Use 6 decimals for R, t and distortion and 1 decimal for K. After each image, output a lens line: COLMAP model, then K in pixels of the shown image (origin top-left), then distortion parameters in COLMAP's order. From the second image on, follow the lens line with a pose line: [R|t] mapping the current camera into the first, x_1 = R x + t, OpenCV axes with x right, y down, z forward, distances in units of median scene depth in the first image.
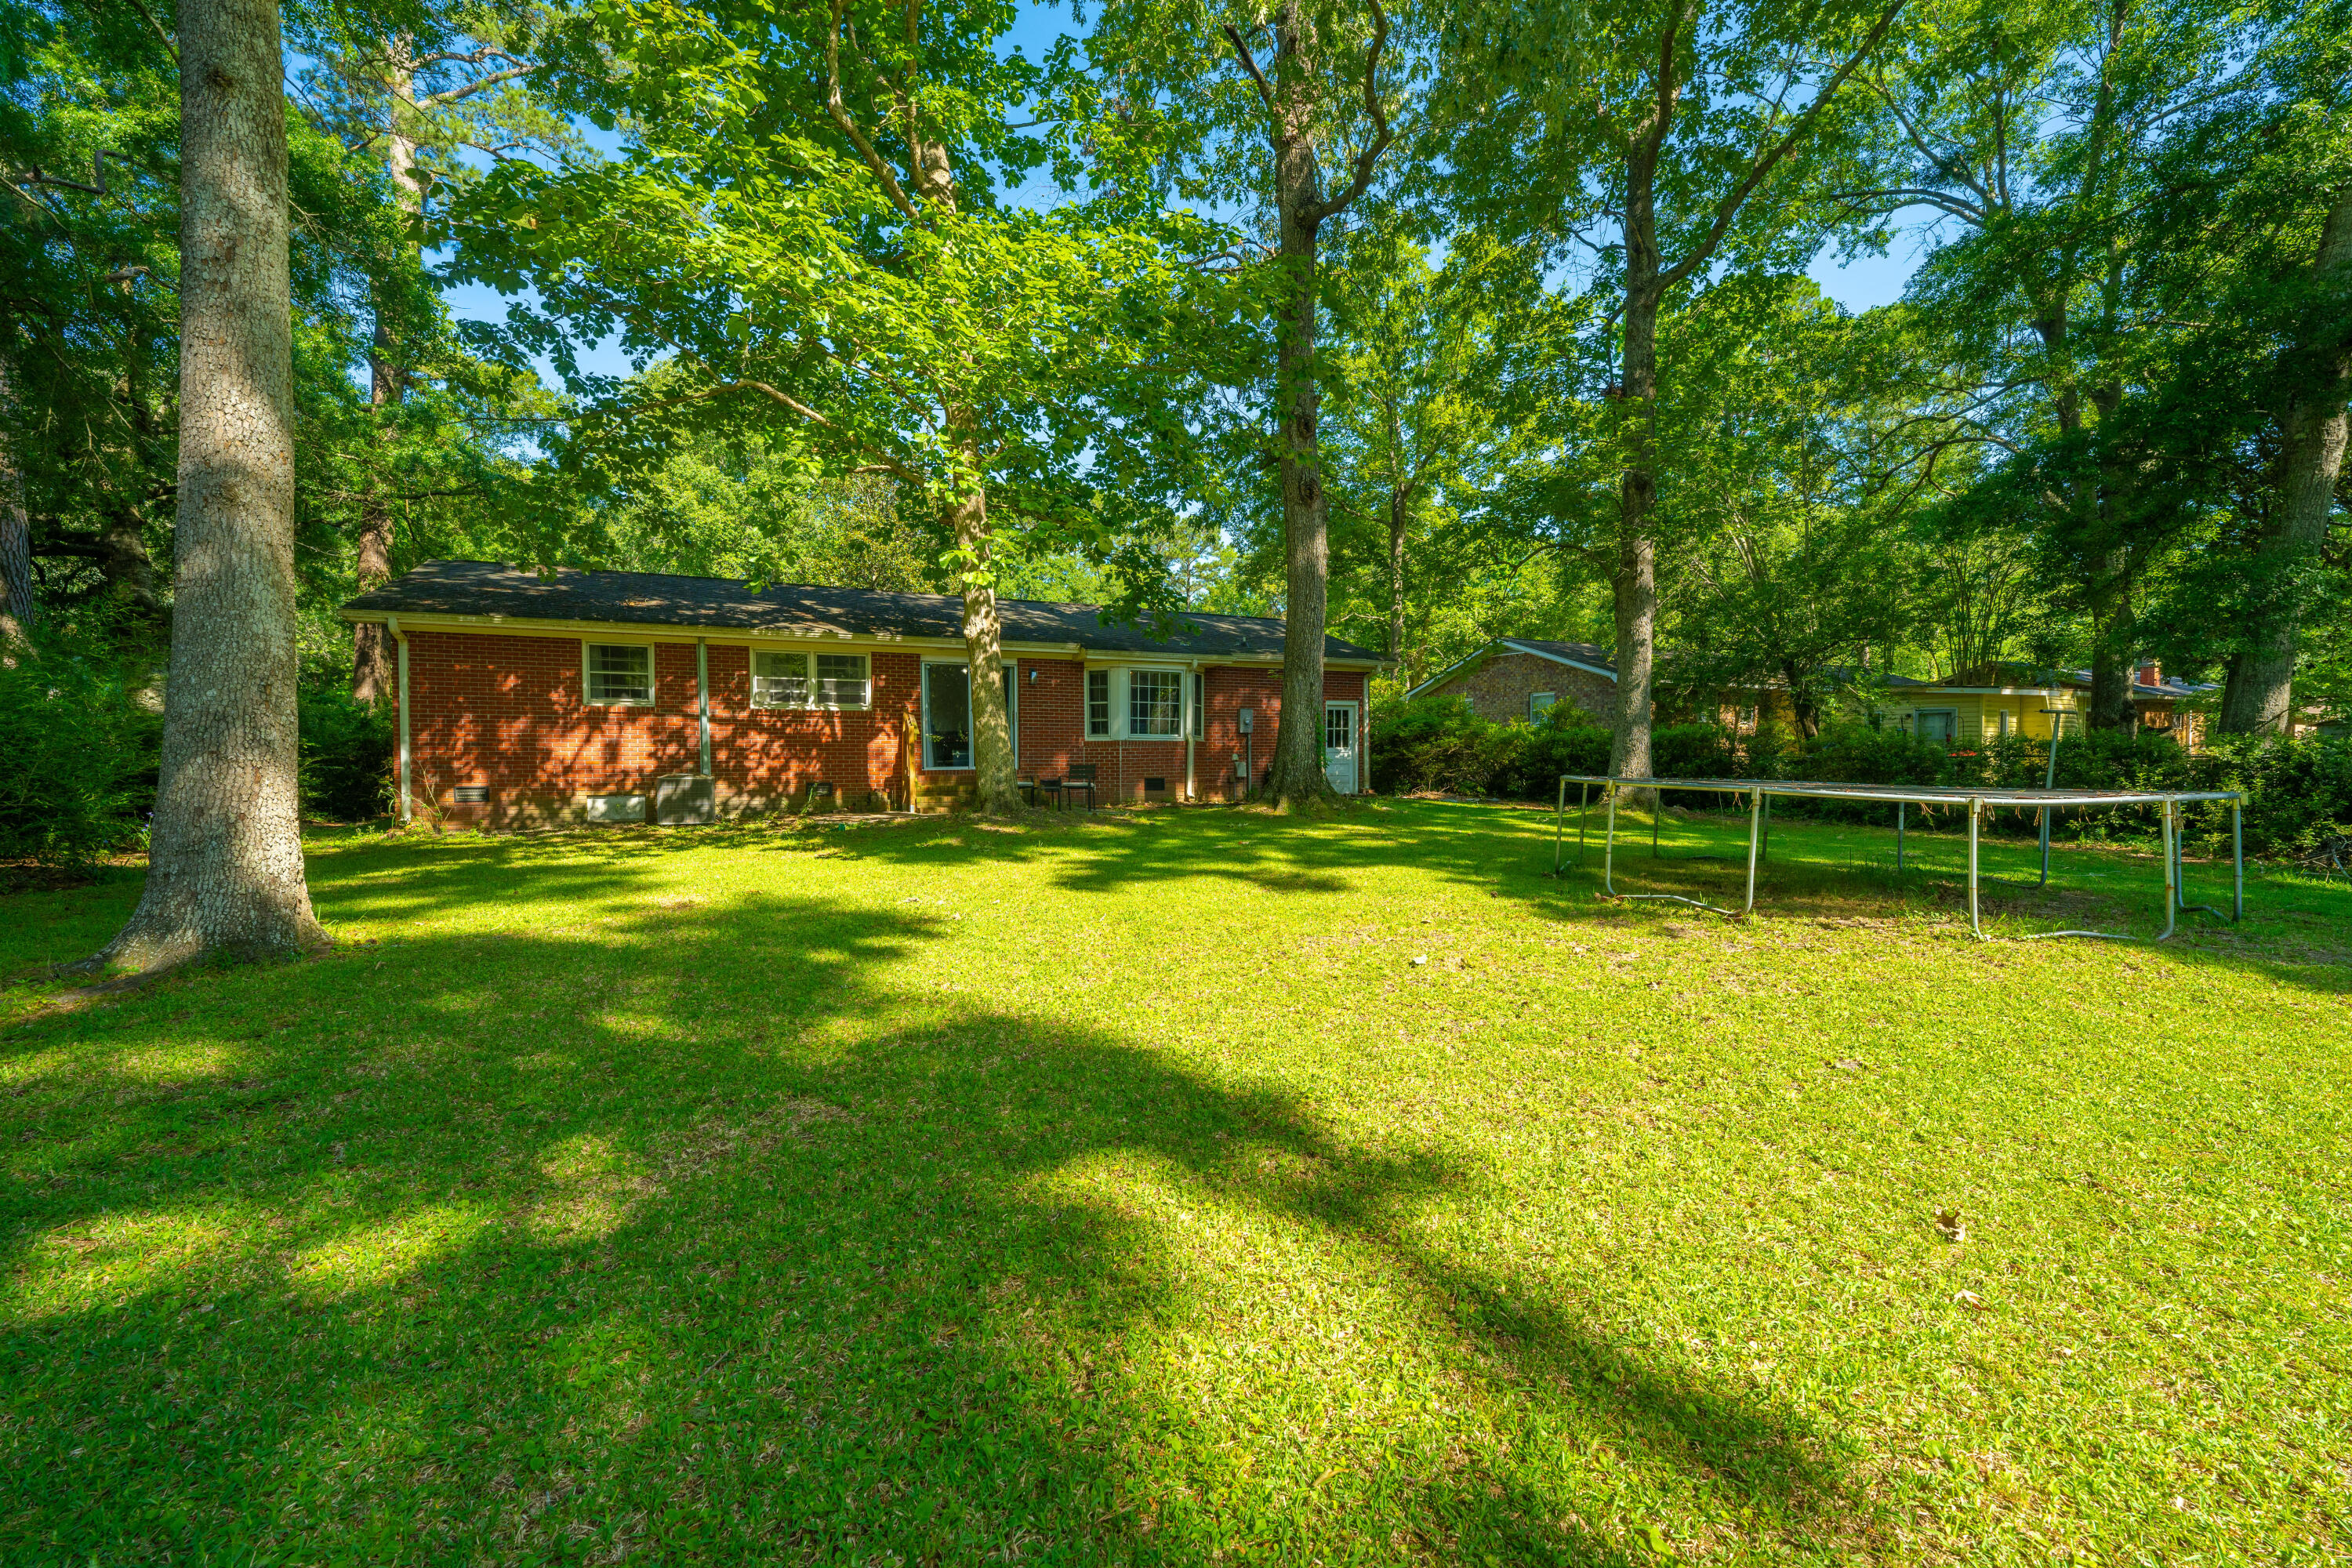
lens RADIAL K [[955.5, 0, 1189.3], [0, 955.5, 782.8], [0, 0, 1]] dist [-0.002505, 0.000374]
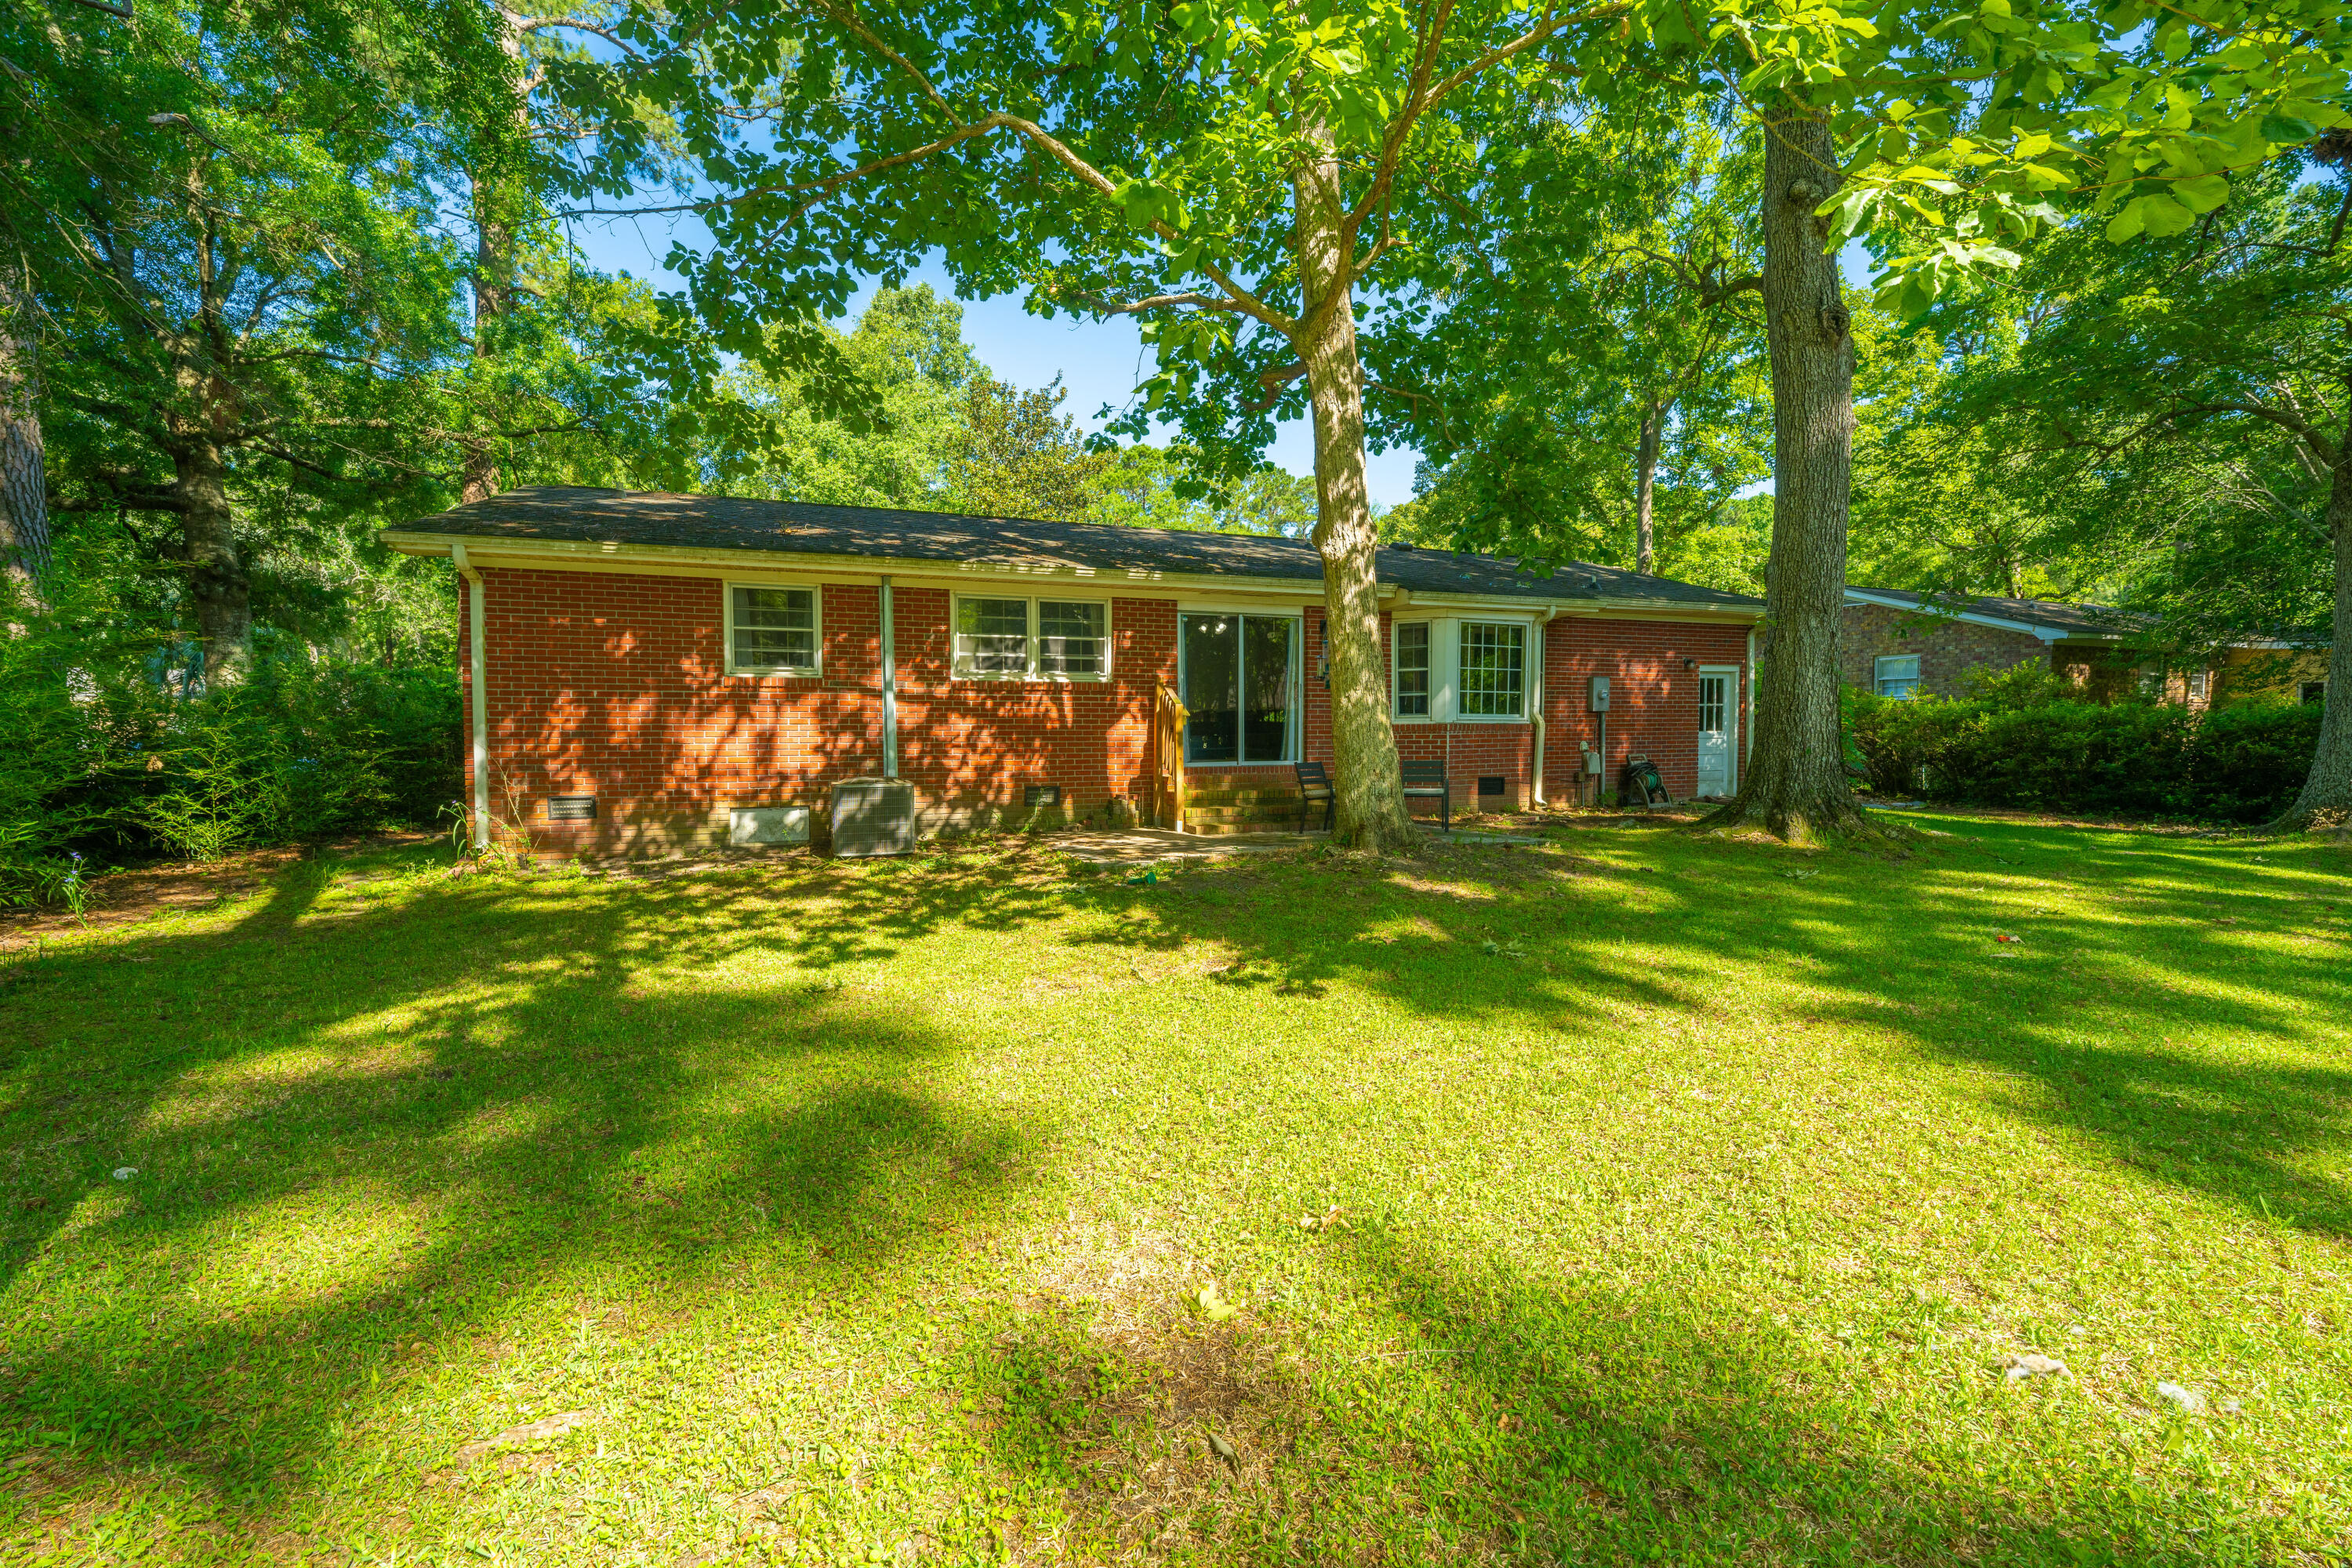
lens RADIAL K [[955.5, 0, 1162.7], [0, 955.5, 765.2], [0, 0, 1]] dist [-0.002505, 0.000374]
pose [[0.994260, 0.001513, -0.106983, -0.239641], [-0.000720, 0.999972, 0.007452, -0.022756], [0.106991, -0.007332, 0.994233, 0.338446]]
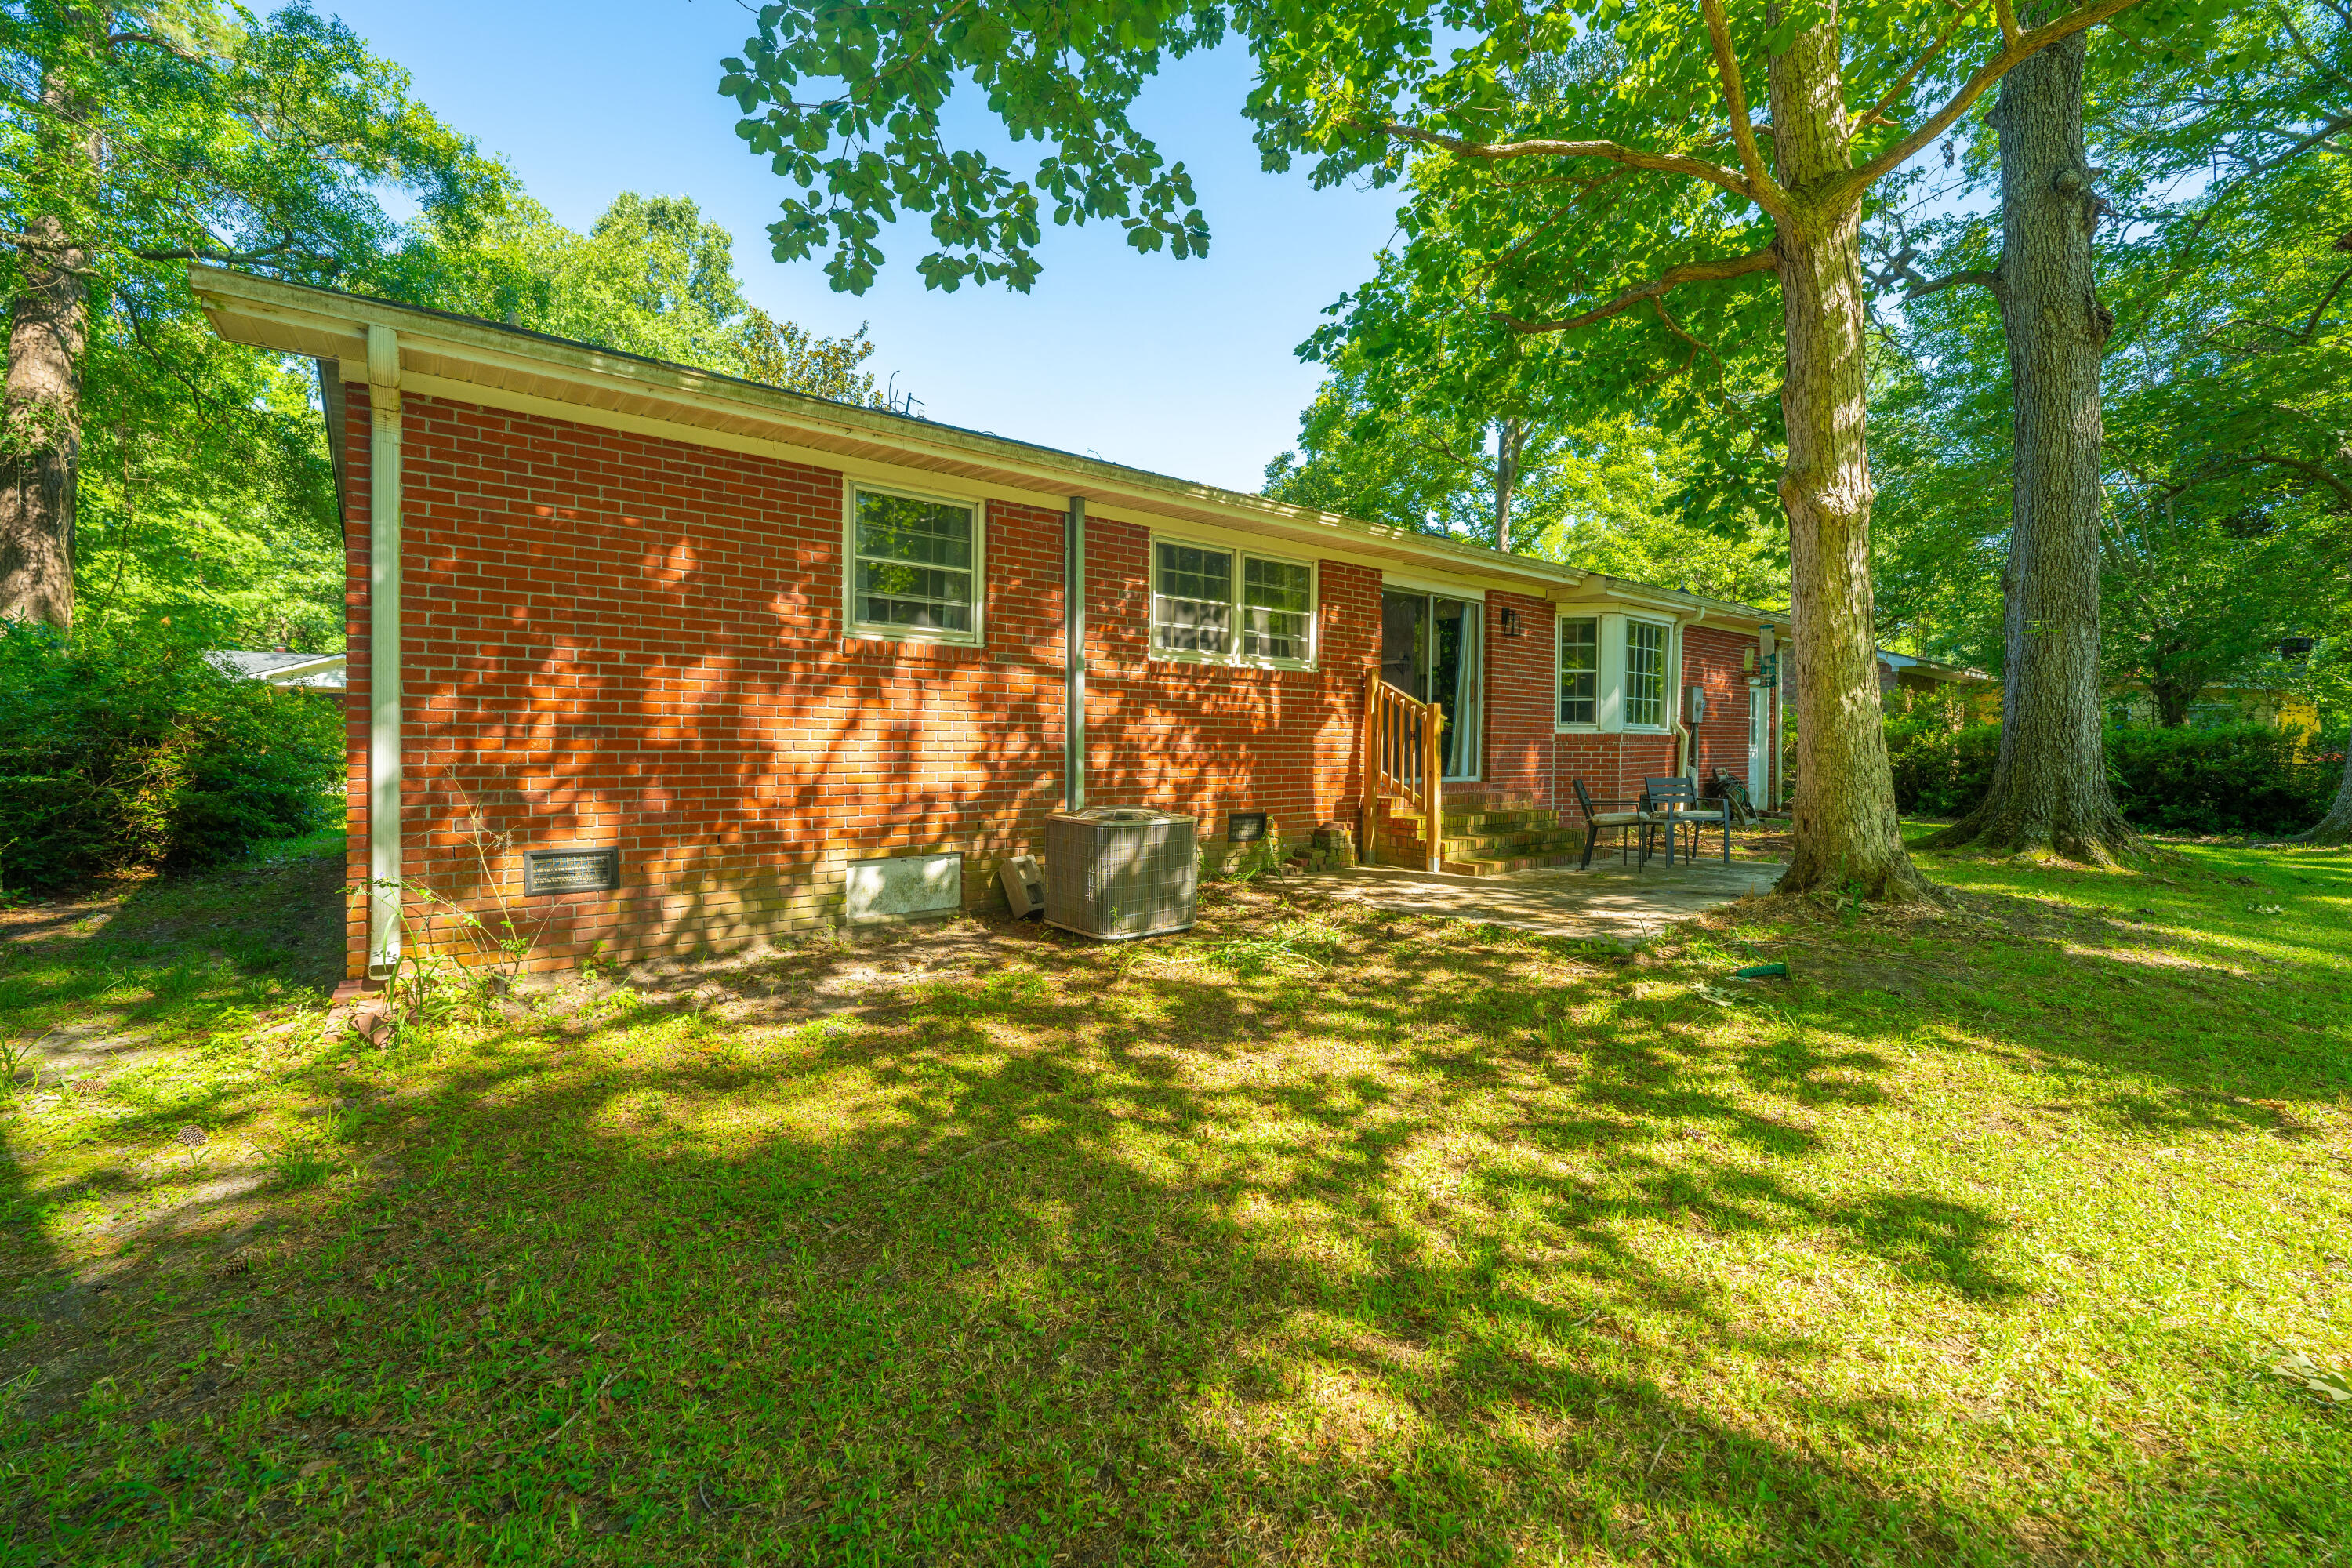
lens RADIAL K [[955.5, 0, 1190.0], [0, 955.5, 756.1], [0, 0, 1]] dist [-0.002505, 0.000374]
pose [[0.975661, 0.009541, 0.219075, -0.555341], [-0.006996, 0.999899, -0.012390, -0.024760], [-0.219171, 0.010556, 0.975629, 0.548345]]
